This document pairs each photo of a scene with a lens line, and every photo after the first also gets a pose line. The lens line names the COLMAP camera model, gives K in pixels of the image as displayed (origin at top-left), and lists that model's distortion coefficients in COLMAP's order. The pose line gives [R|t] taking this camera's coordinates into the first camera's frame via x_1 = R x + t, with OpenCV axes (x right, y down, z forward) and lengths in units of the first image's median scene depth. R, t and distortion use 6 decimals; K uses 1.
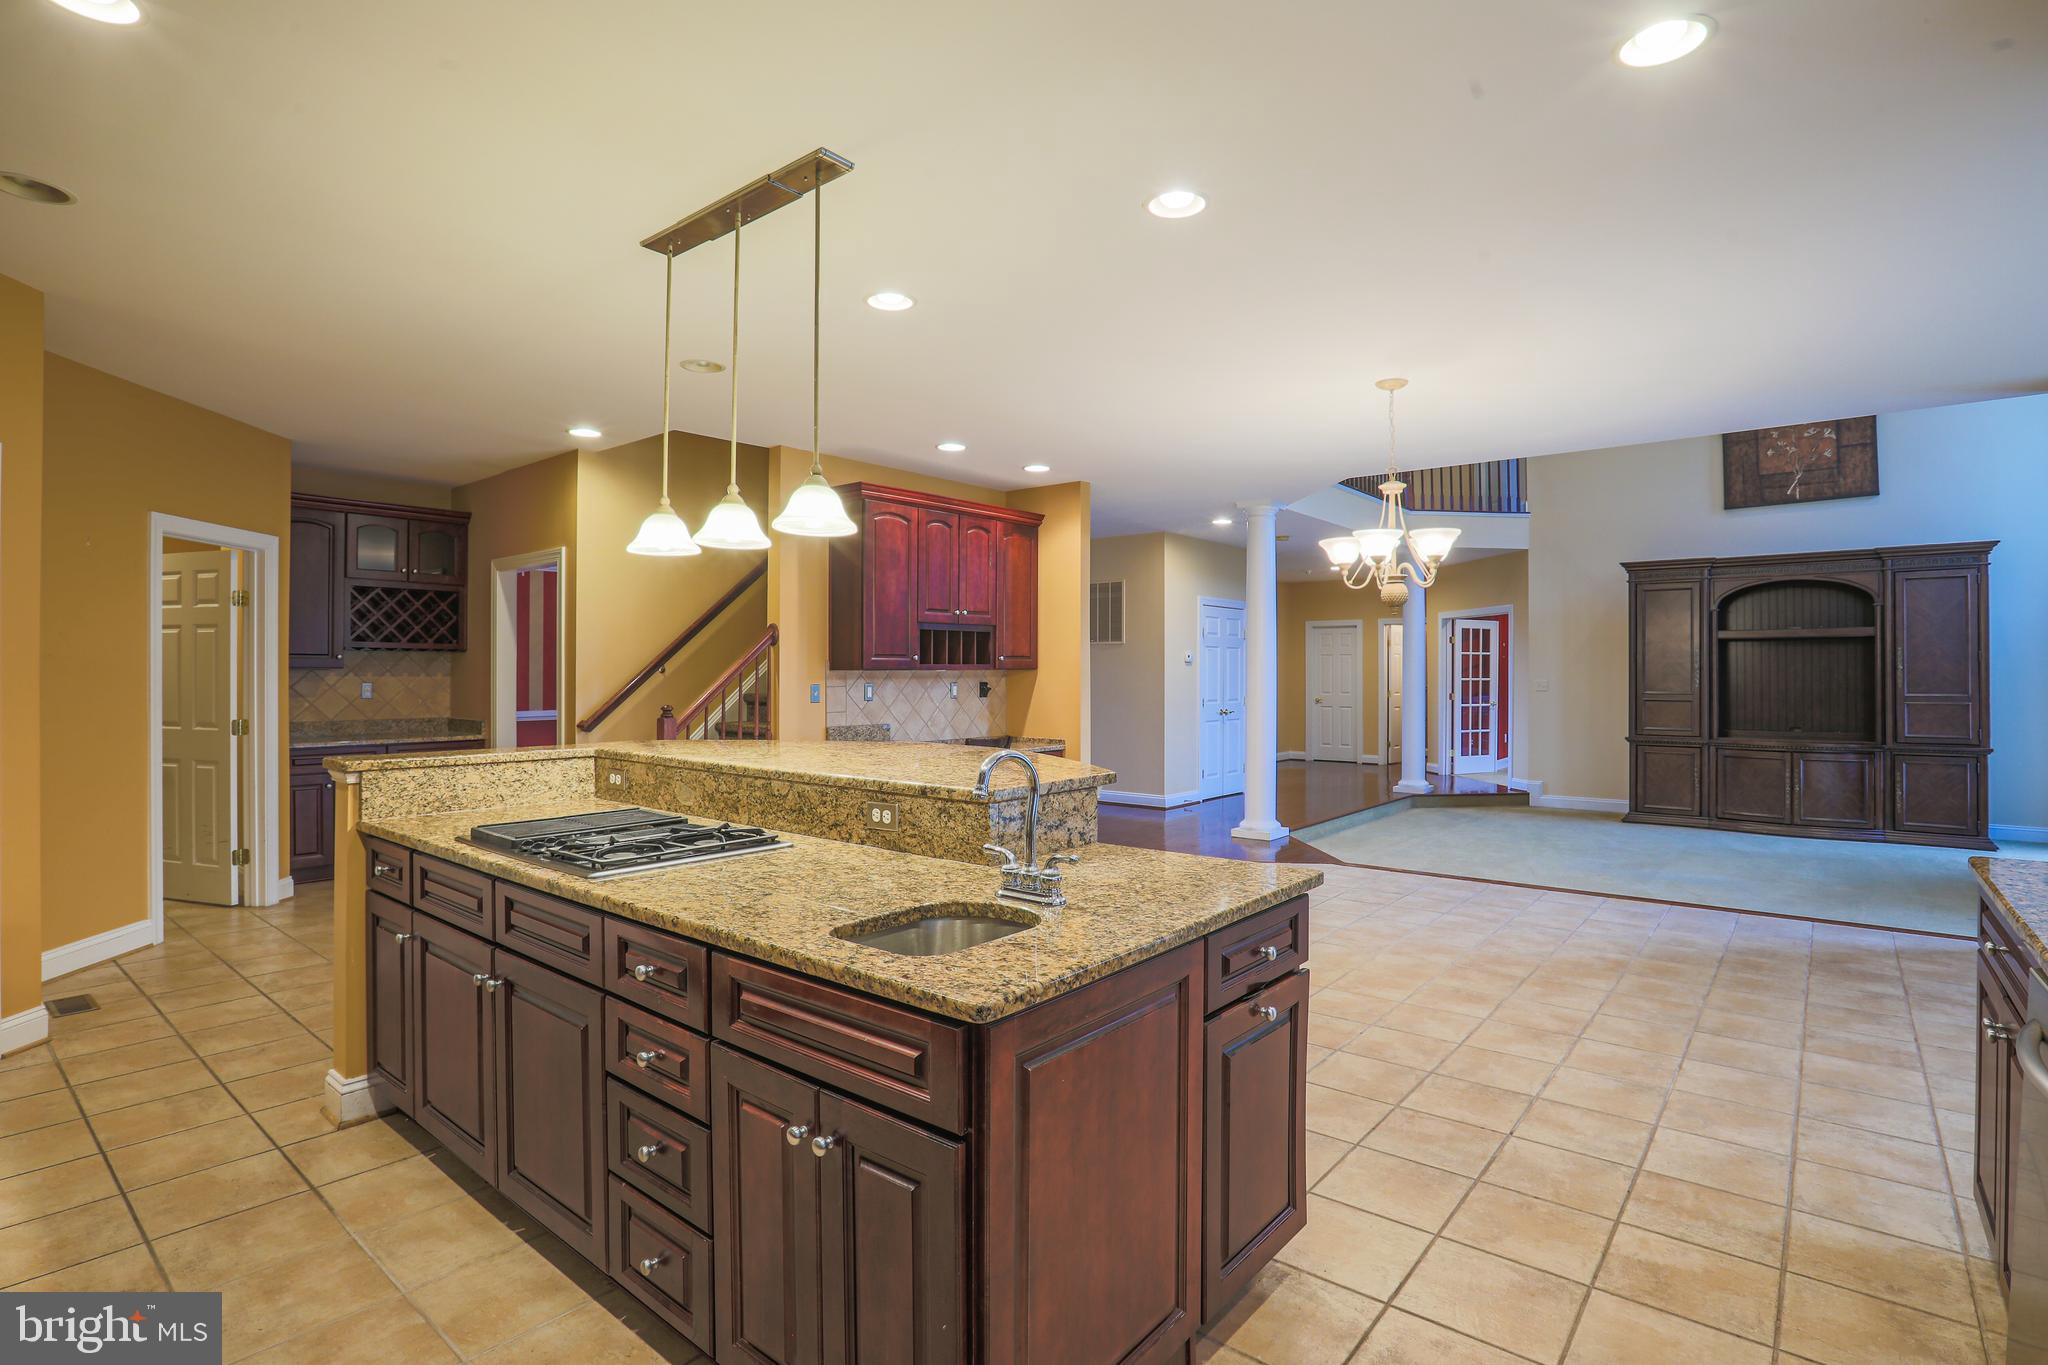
lens RADIAL K [[1017.5, 0, 1022.6], [0, 1017.5, 672.8], [0, 0, 1]] dist [-0.043385, 0.013476]
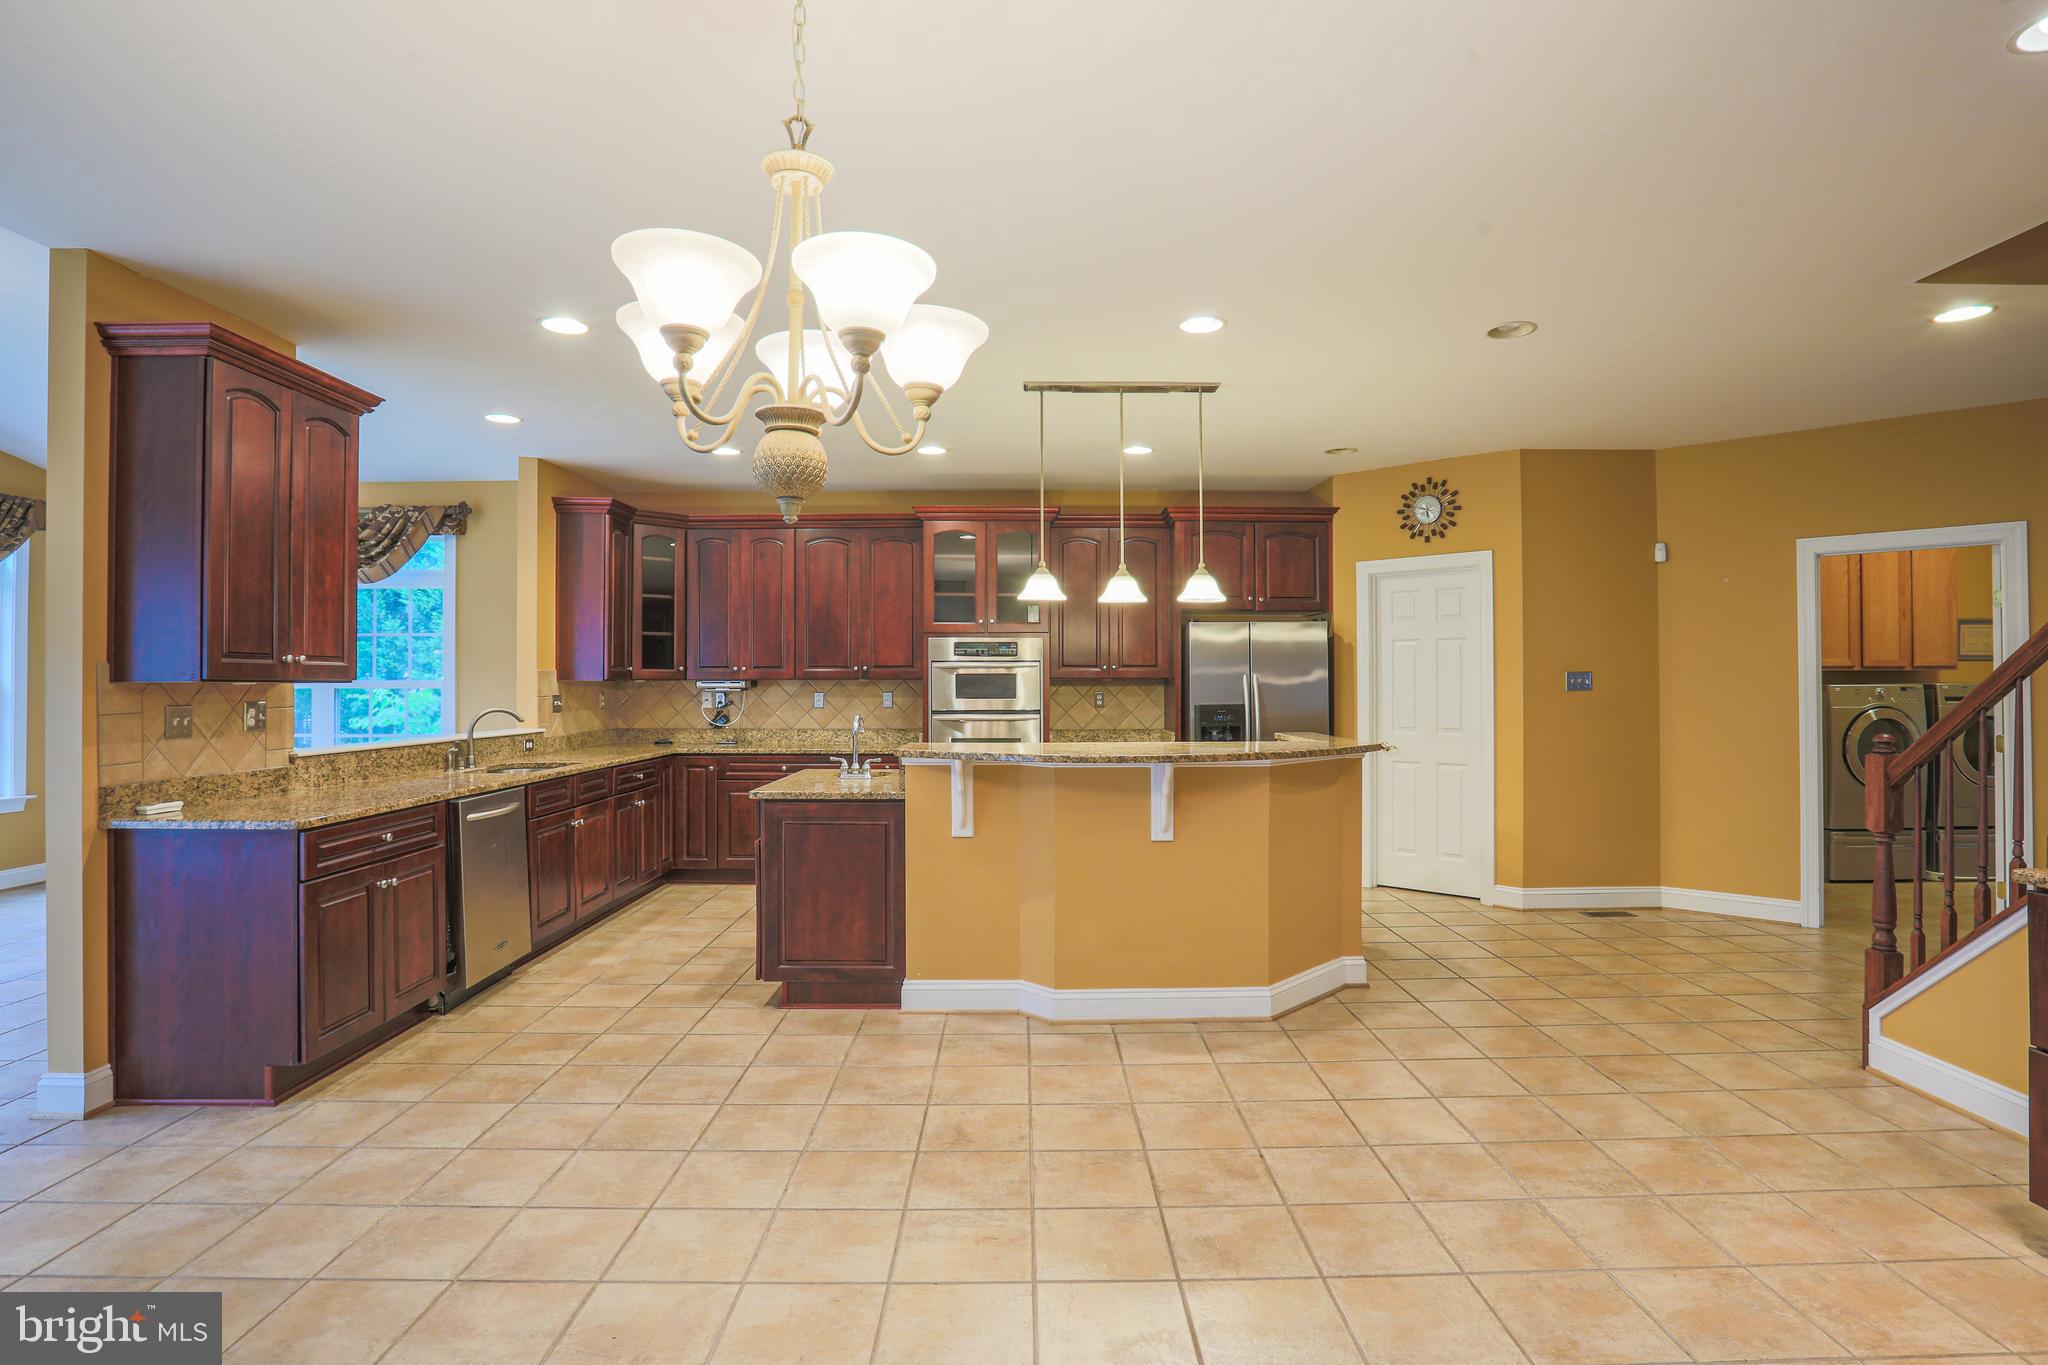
lens RADIAL K [[1015.4, 0, 1033.9], [0, 1015.4, 674.3], [0, 0, 1]] dist [-0.072574, 0.033535]
pose [[-0.760108, -0.001937, -0.649794, 0.743279], [0.002264, 0.999982, -0.005630, -0.004009], [0.649793, -0.005751, -0.760090, 1.855594]]
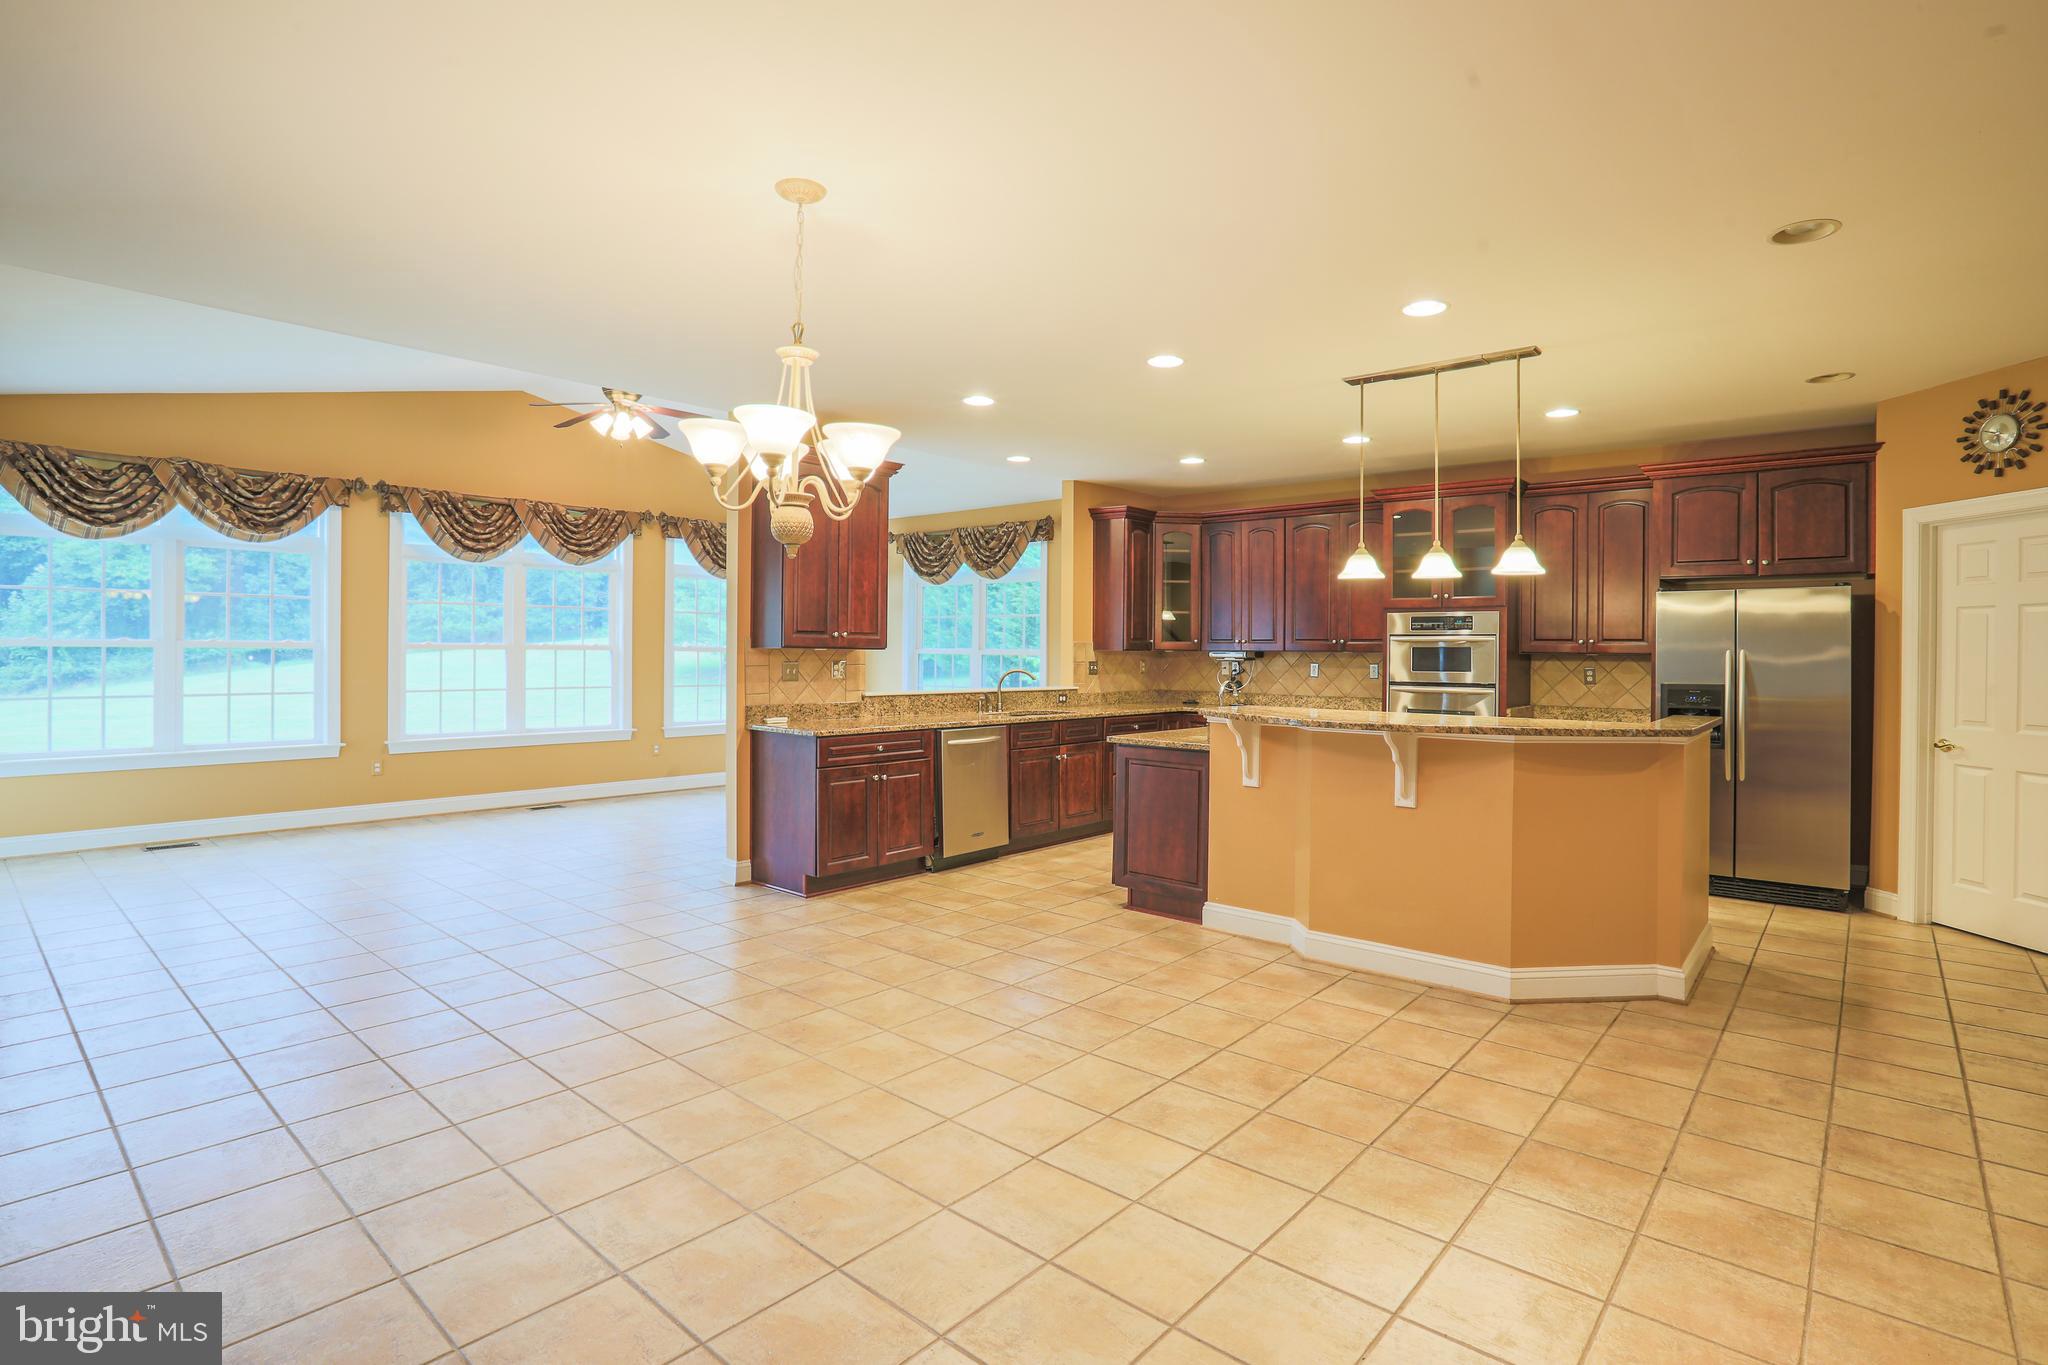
lens RADIAL K [[986.6, 0, 1054.3], [0, 986.6, 659.2], [0, 0, 1]] dist [-0.060612, 0.023071]
pose [[-0.999962, -0.008501, 0.001776, 0.283542], [-0.008484, 0.999922, 0.009148, -0.003951], [-0.001854, 0.009133, -0.999957, 2.252090]]
